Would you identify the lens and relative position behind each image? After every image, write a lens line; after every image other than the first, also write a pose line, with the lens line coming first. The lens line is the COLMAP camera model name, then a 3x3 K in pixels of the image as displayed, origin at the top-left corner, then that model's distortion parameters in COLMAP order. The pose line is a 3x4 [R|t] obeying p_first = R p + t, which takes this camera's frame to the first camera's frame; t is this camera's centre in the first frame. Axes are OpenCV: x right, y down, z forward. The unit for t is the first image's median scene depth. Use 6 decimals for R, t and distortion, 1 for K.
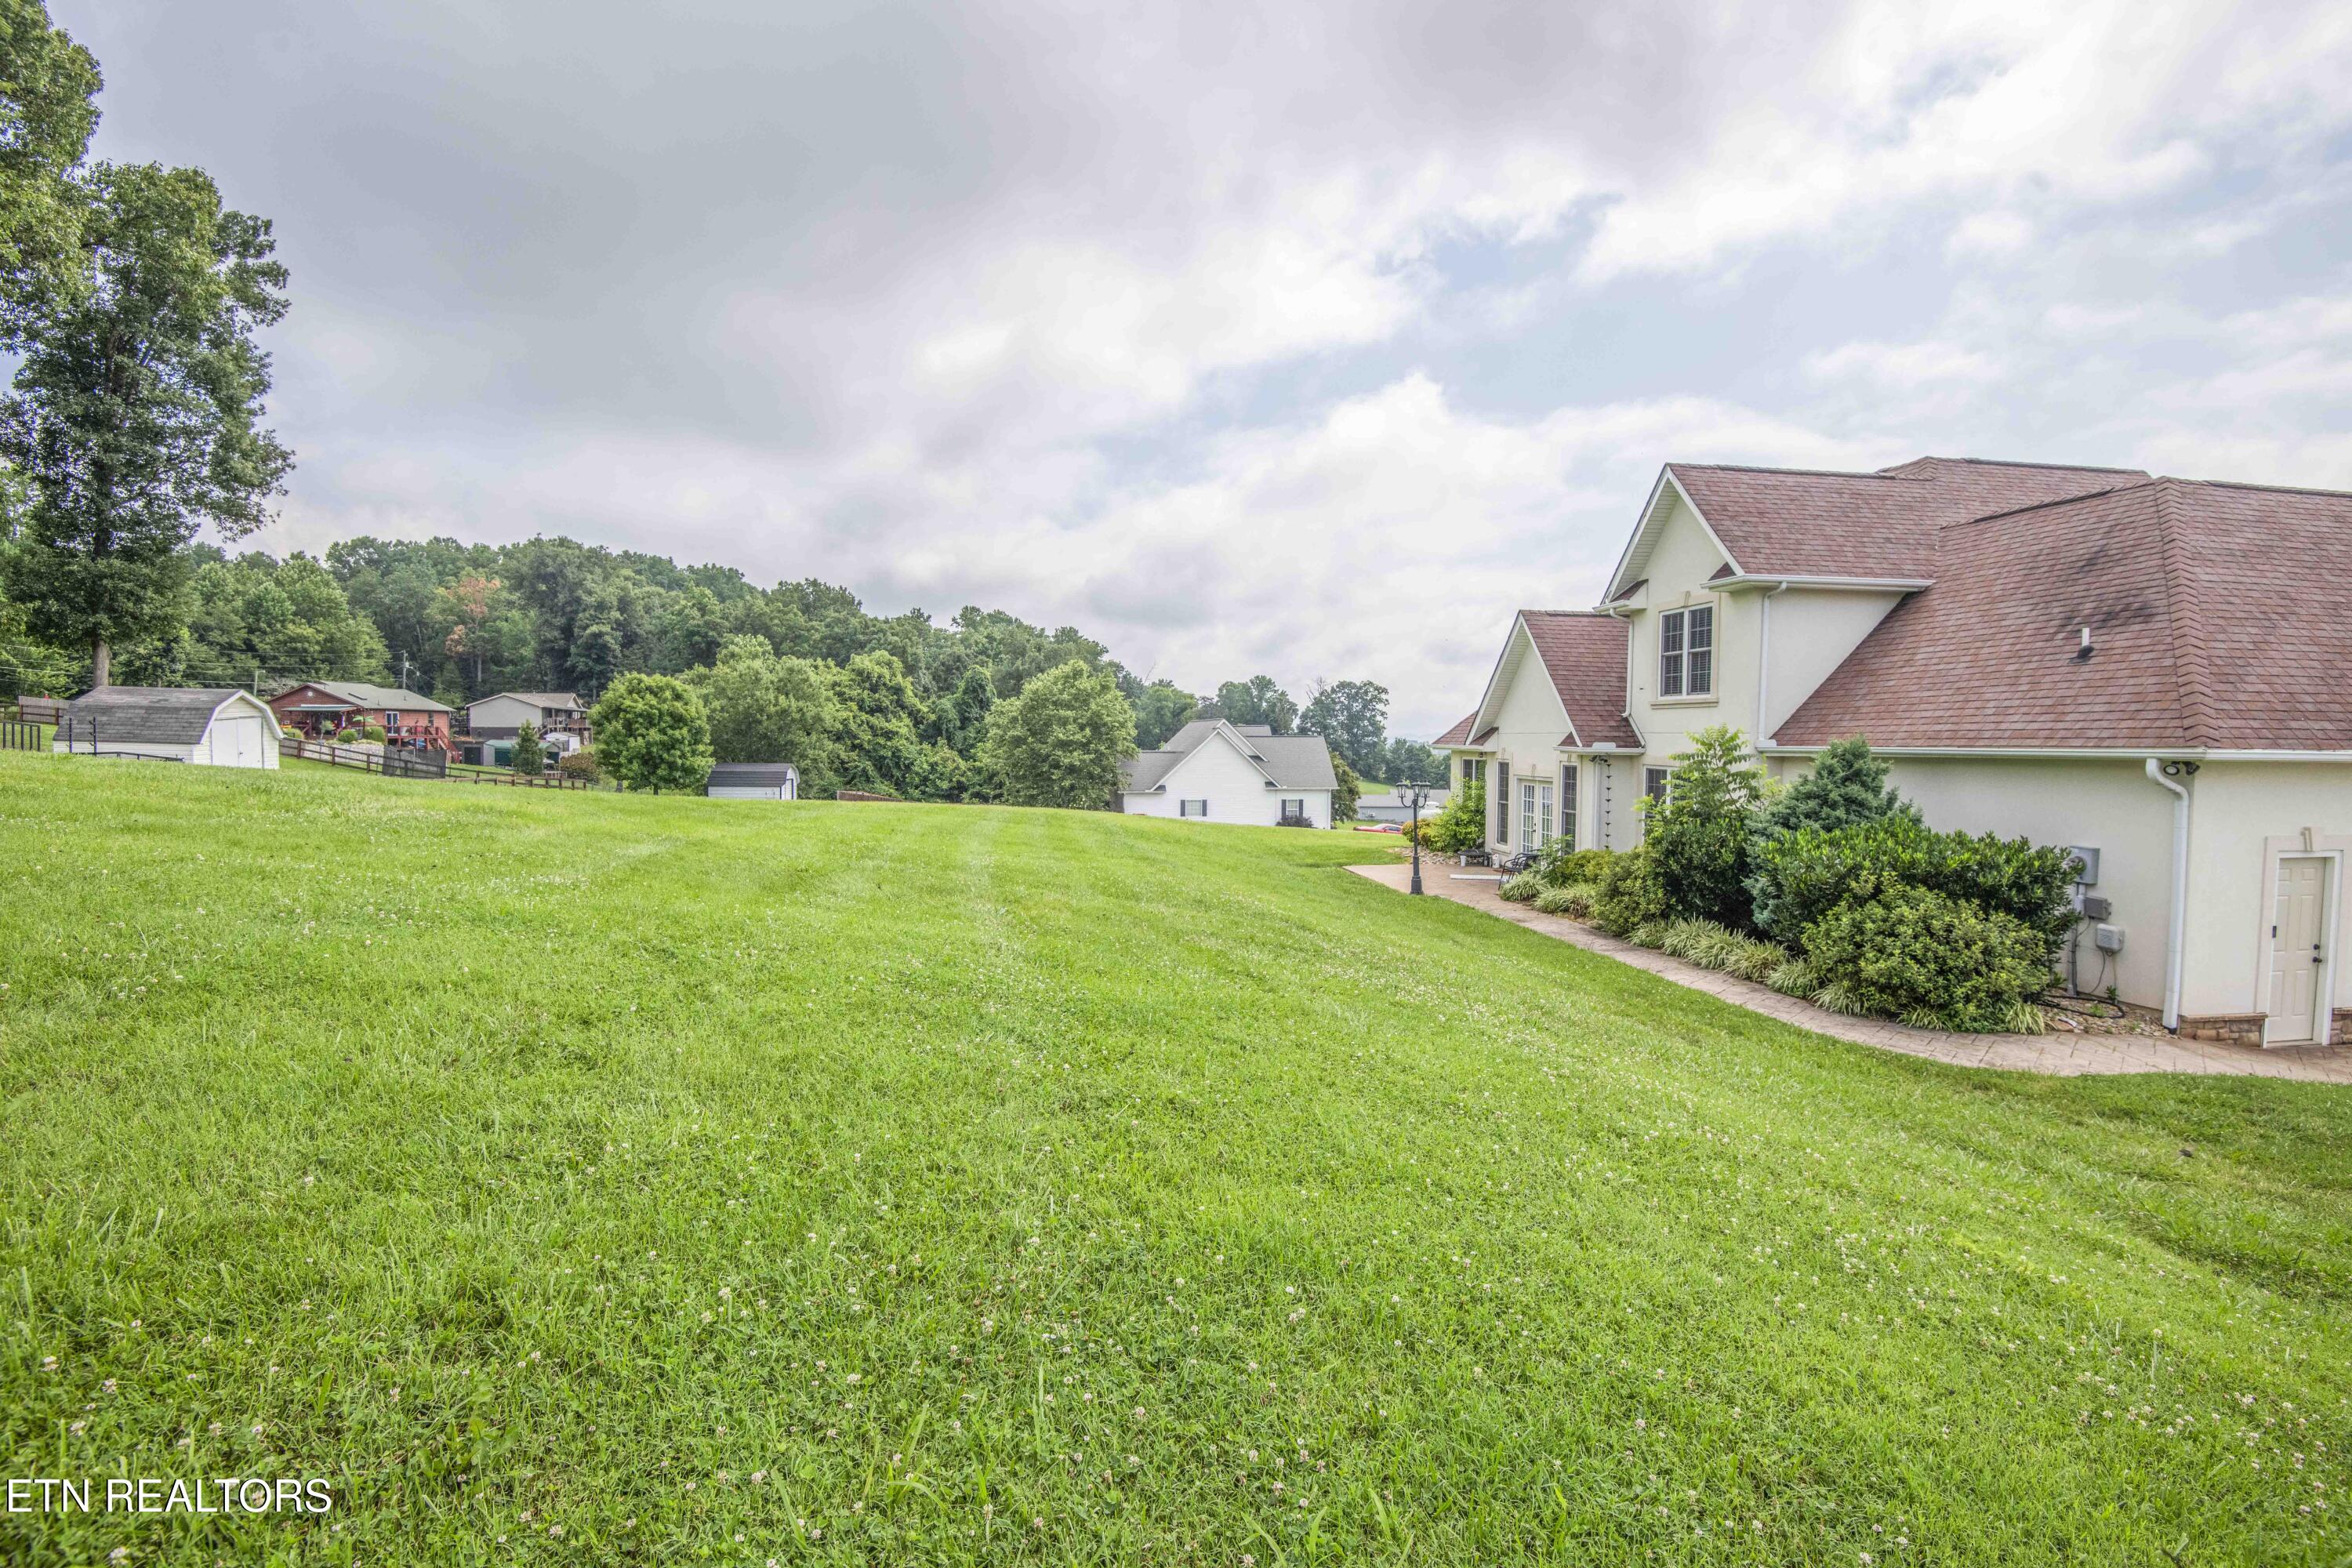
lens RADIAL K [[1081.4, 0, 1191.2], [0, 1081.4, 788.8], [0, 0, 1]] dist [-0.013970, -0.021182]
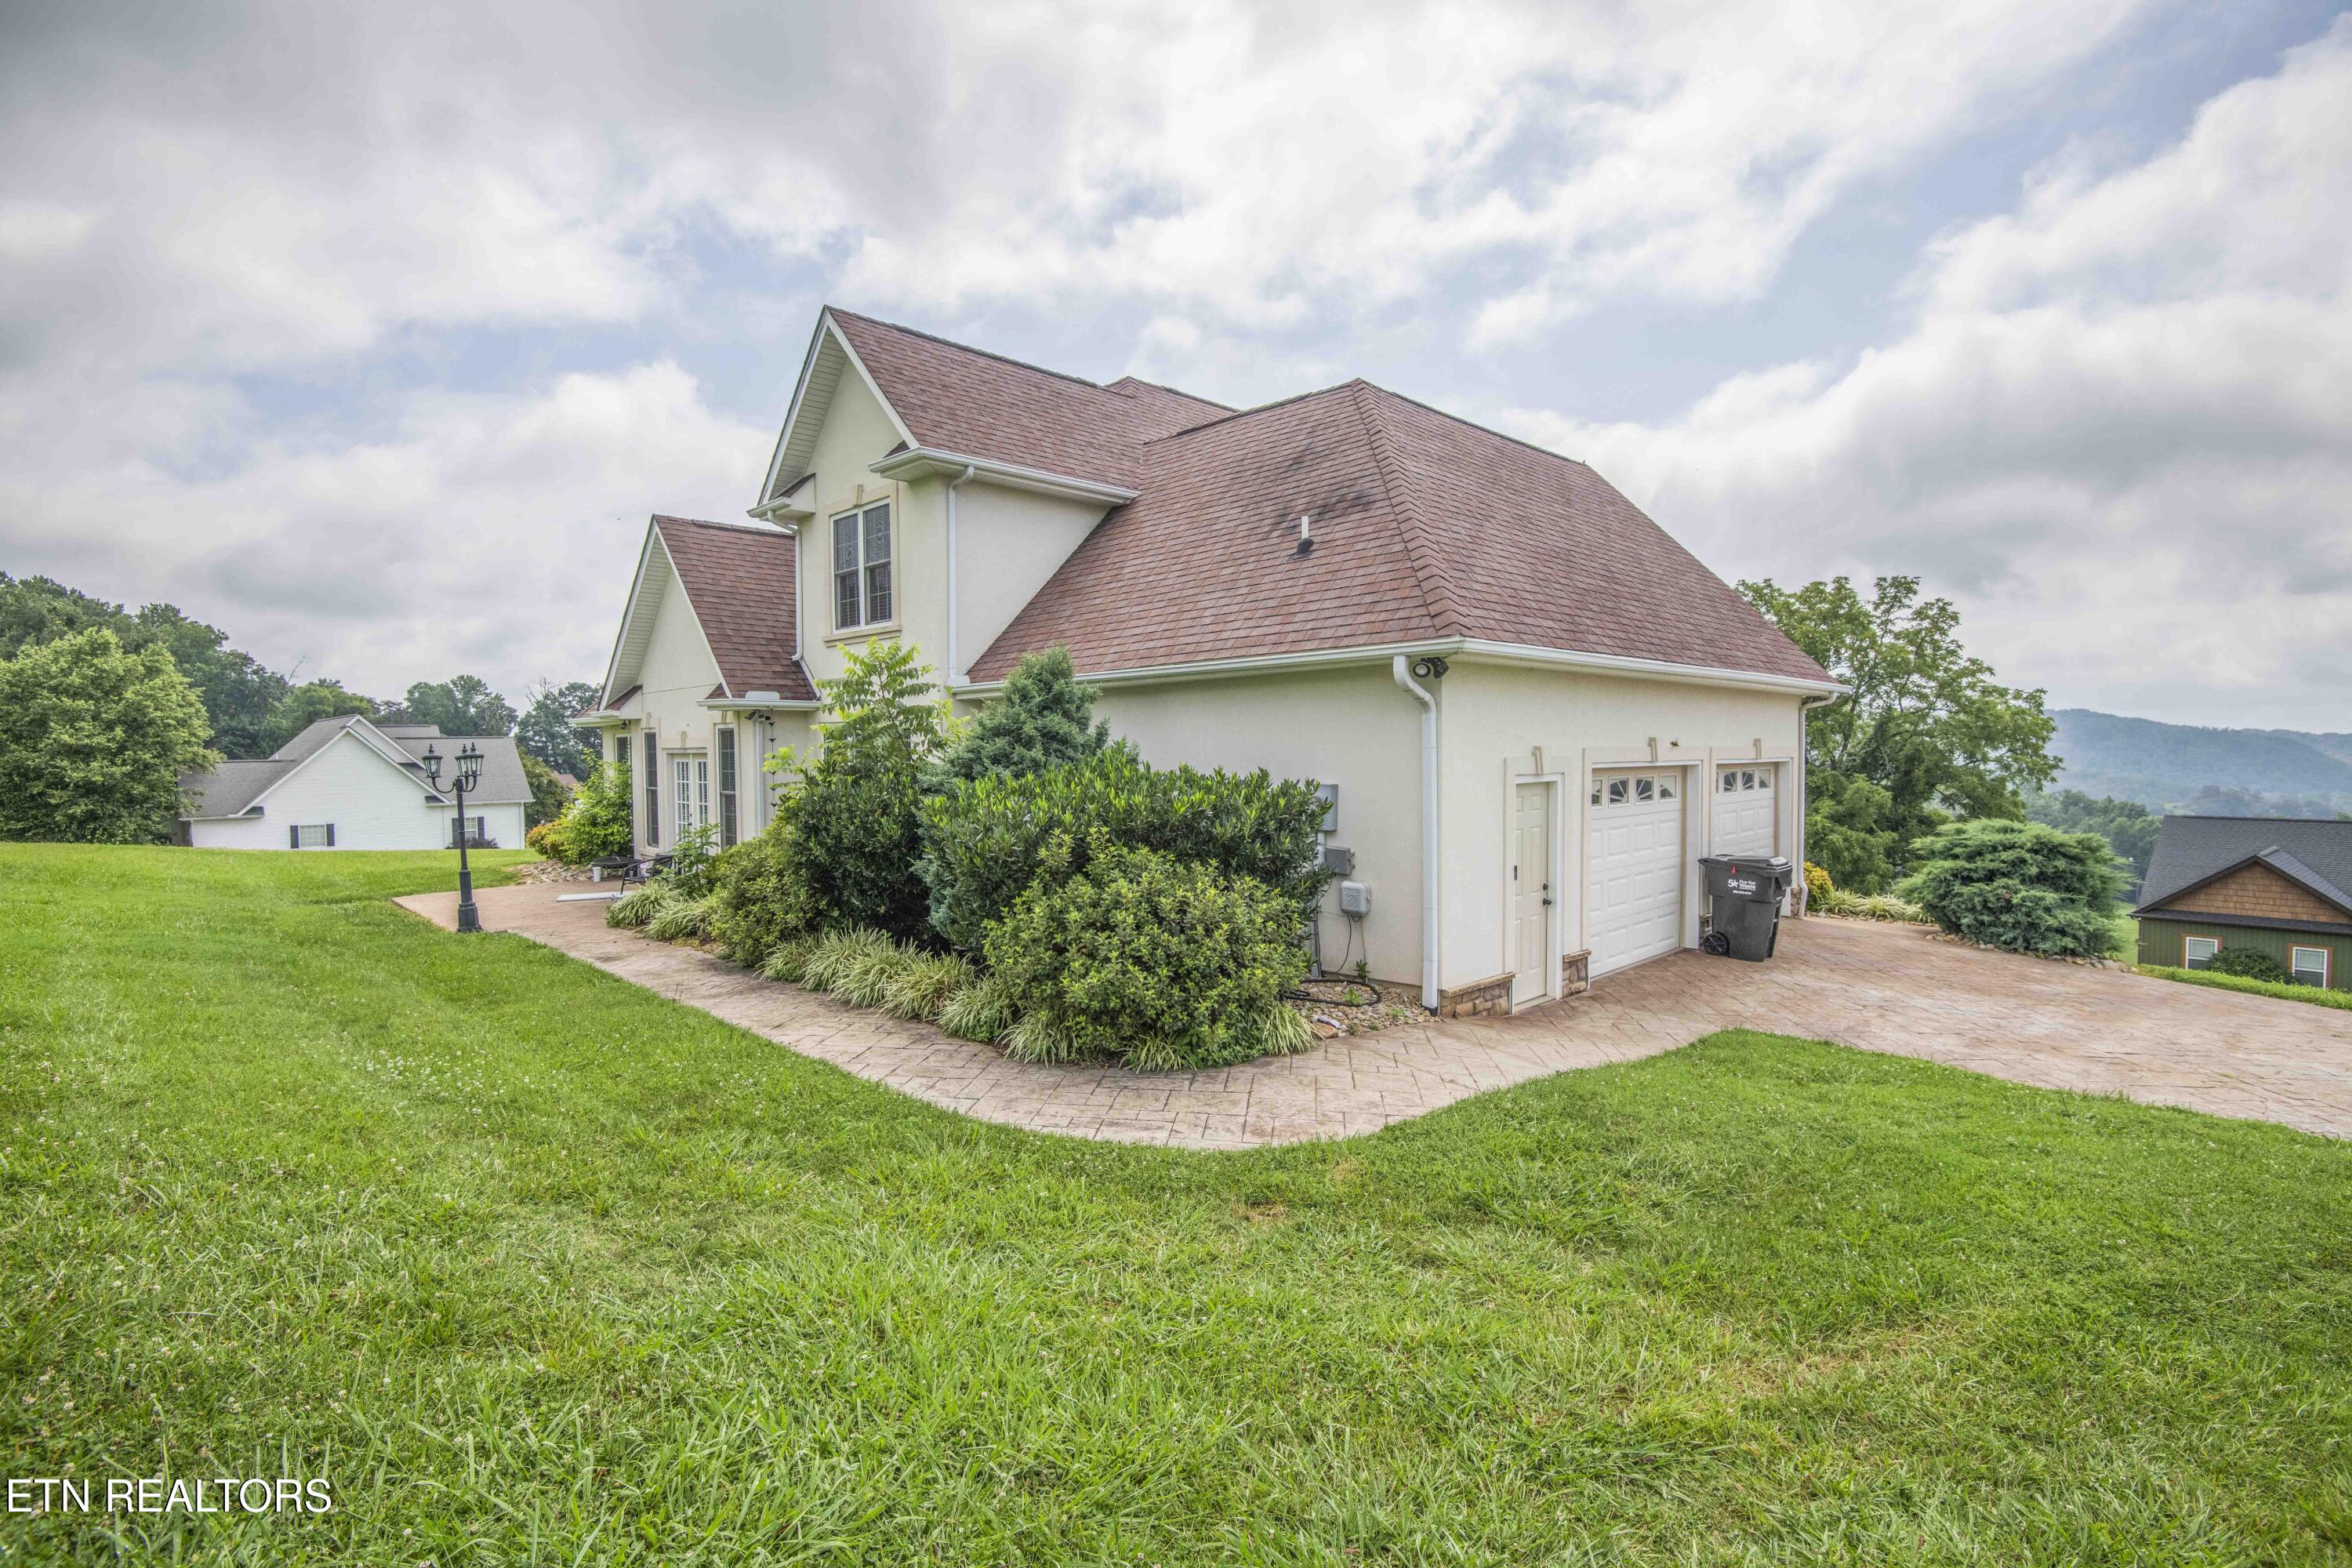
lens RADIAL K [[1081.4, 0, 1191.2], [0, 1081.4, 788.8], [0, 0, 1]] dist [-0.013970, -0.021182]
pose [[0.795466, -0.036330, 0.604908, 0.269594], [0.041836, 0.999112, 0.004990, 0.046975], [-0.604552, 0.021338, 0.796280, 0.397995]]
